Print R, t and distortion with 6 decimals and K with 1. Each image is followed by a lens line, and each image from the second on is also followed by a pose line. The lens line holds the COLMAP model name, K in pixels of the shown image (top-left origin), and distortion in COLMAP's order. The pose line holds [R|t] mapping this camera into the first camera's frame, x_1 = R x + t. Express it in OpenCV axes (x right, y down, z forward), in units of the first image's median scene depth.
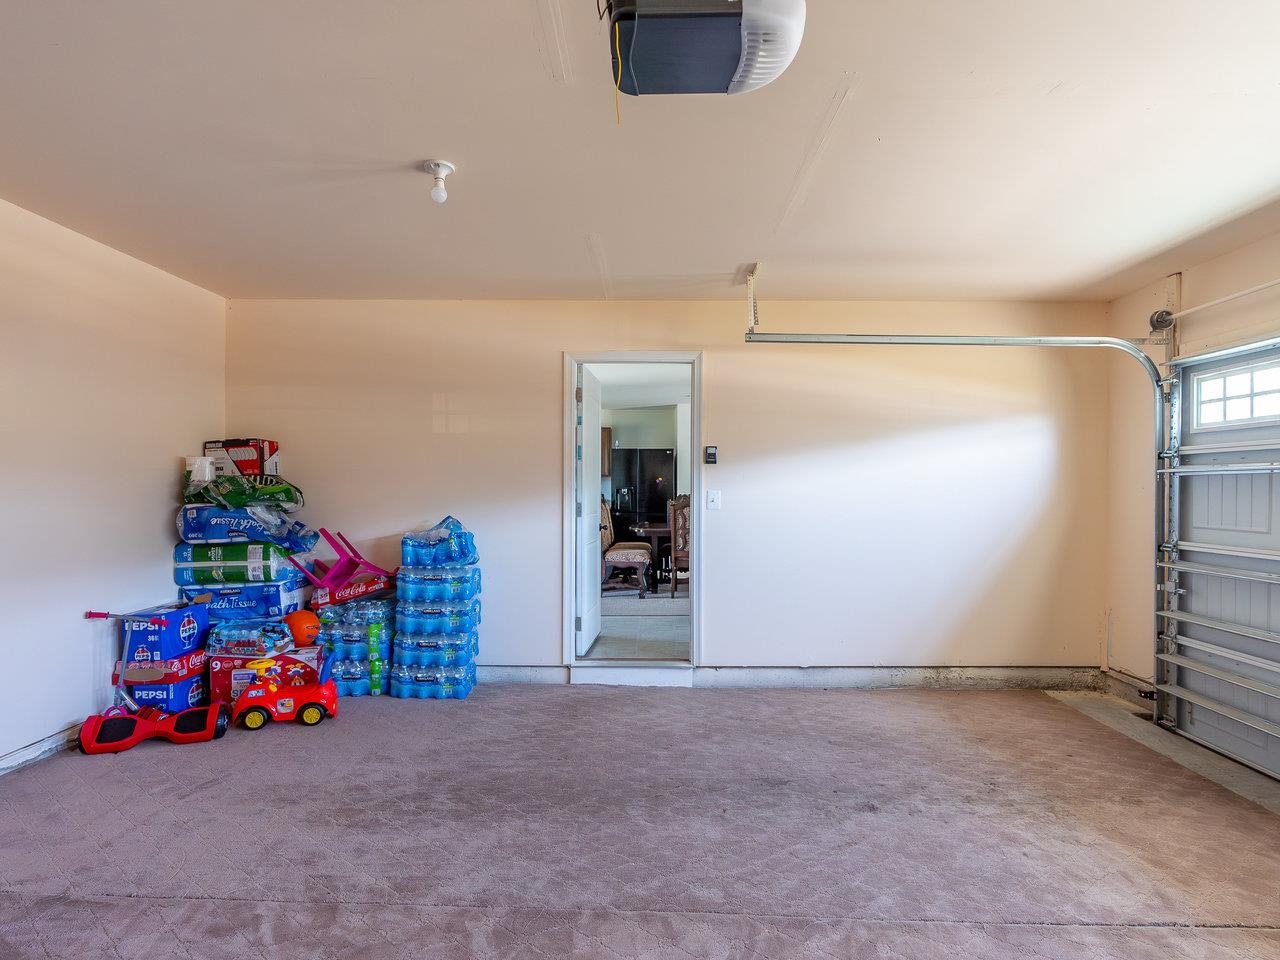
lens RADIAL K [[664.6, 0, 640.5], [0, 664.6, 484.2], [0, 0, 1]] dist [-0.006888, 0.006912]
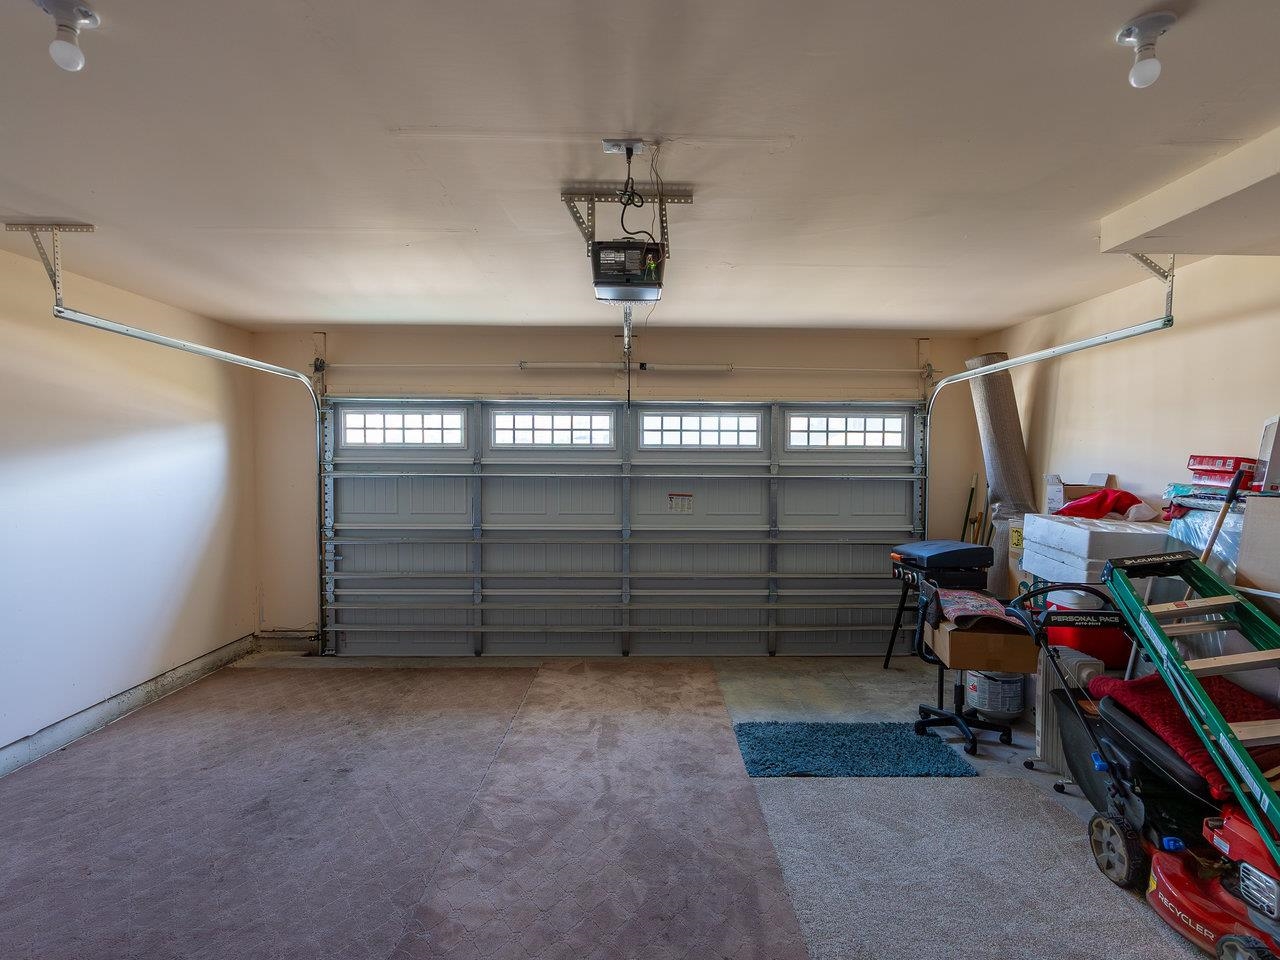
lens RADIAL K [[664.6, 0, 641.7], [0, 664.6, 474.9], [0, 0, 1]] dist [-0.006888, 0.006912]
pose [[-0.016694, -0.026187, 0.999518, -0.611772], [-0.004464, 0.999649, 0.026115, -0.058097], [-0.999851, -0.004026, -0.016805, 0.351884]]
